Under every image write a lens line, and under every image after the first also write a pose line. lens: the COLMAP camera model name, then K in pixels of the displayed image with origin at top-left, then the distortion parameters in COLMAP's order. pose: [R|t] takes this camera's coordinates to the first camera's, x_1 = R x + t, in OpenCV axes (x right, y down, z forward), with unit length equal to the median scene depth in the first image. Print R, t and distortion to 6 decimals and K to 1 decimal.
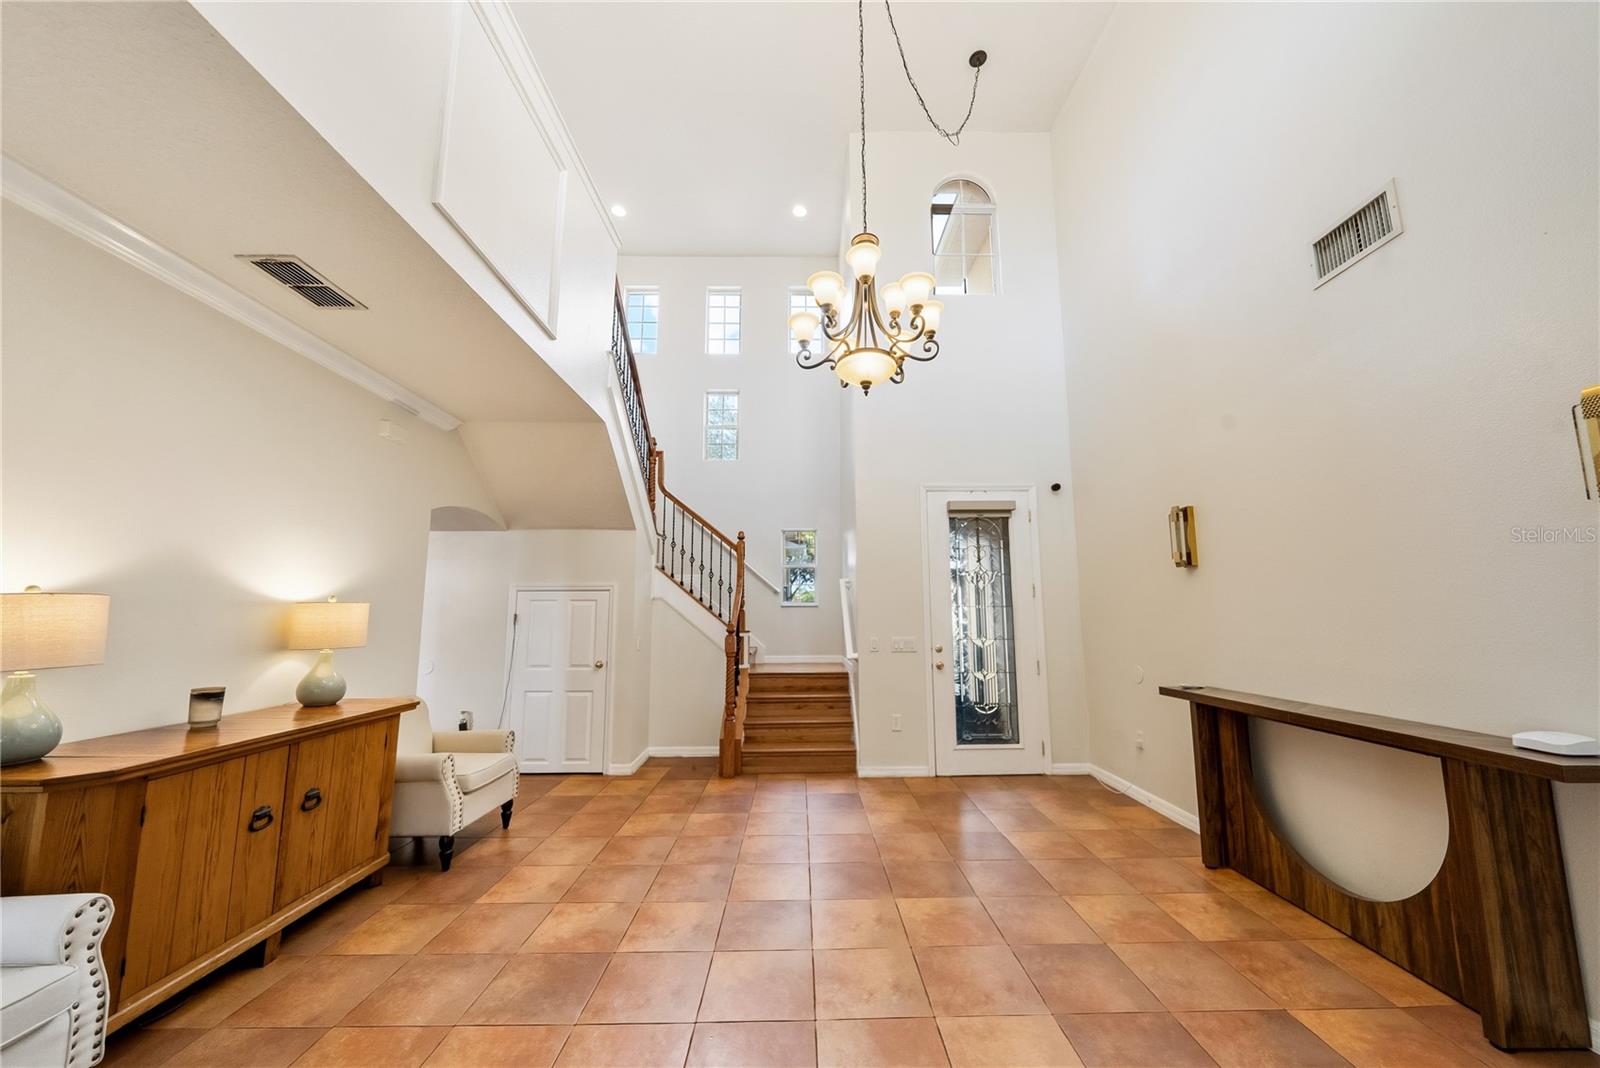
lens RADIAL K [[562.5, 0, 809.7], [0, 562.5, 543.9], [0, 0, 1]] dist [-0.004989, 0.000225]
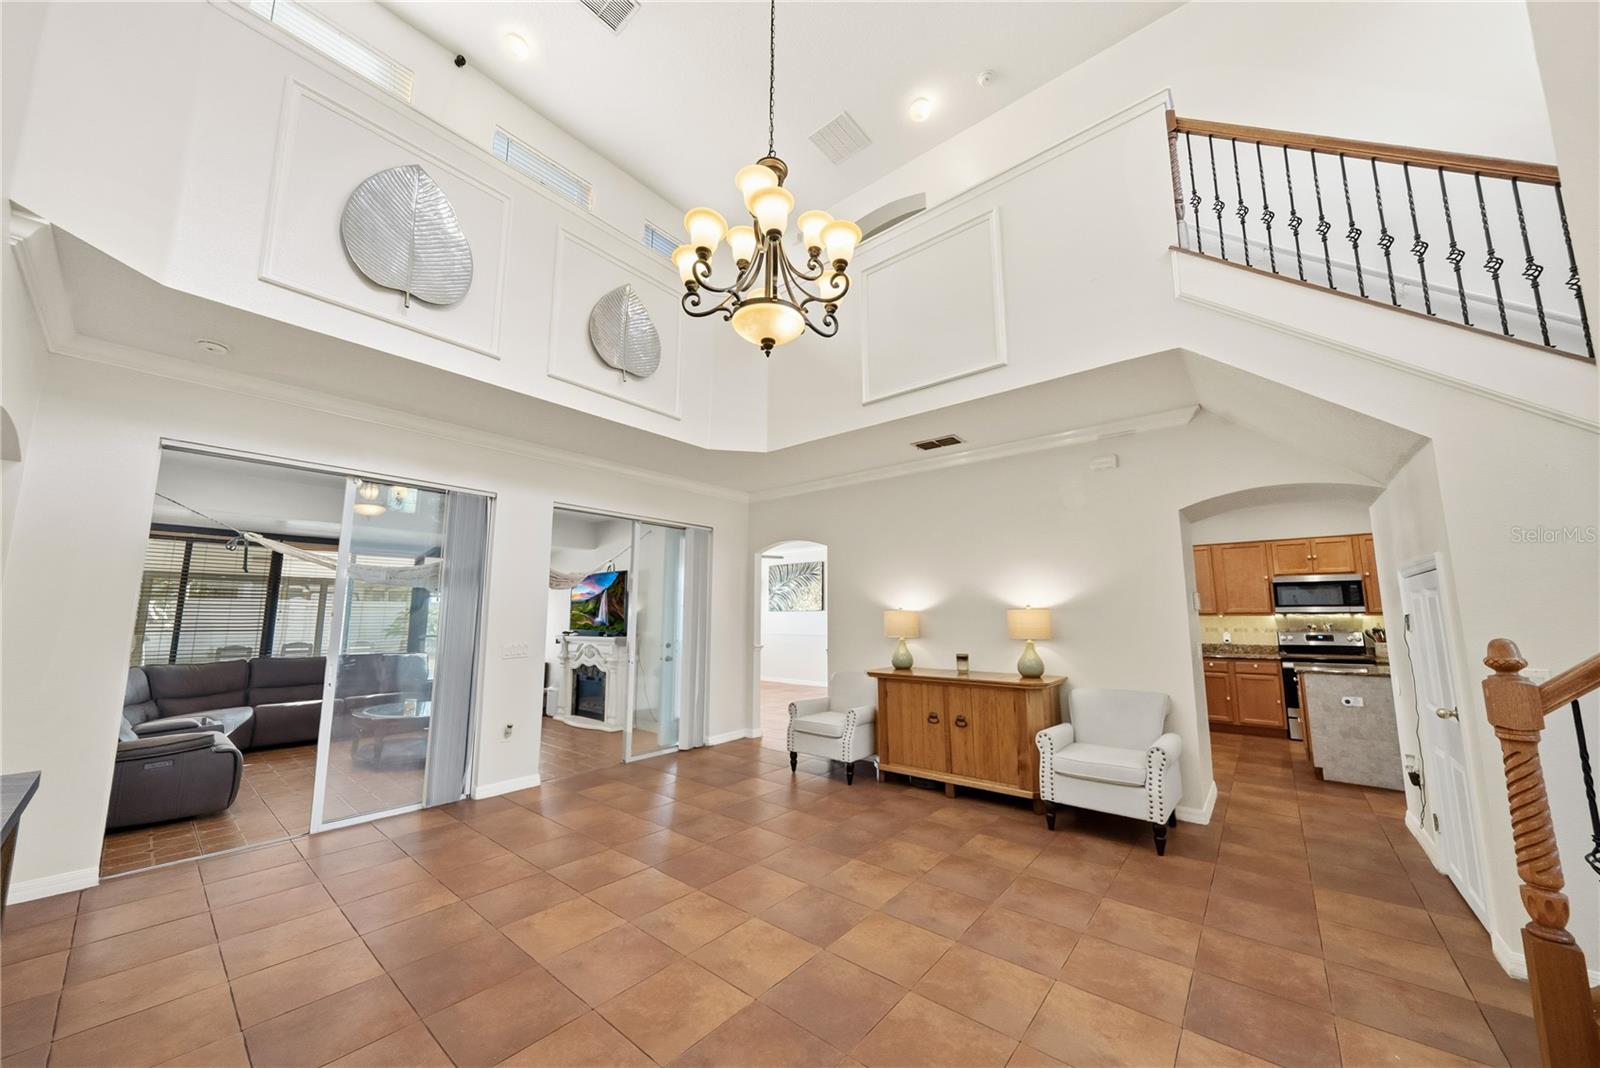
lens RADIAL K [[562.5, 0, 809.1], [0, 562.5, 539.7], [0, 0, 1]] dist [-0.004989, 0.000225]
pose [[-0.655266, -0.097304, -0.749105, 0.771543], [0.102833, 0.970947, -0.216071, 0.215524], [0.748366, -0.218617, -0.626223, 1.761562]]
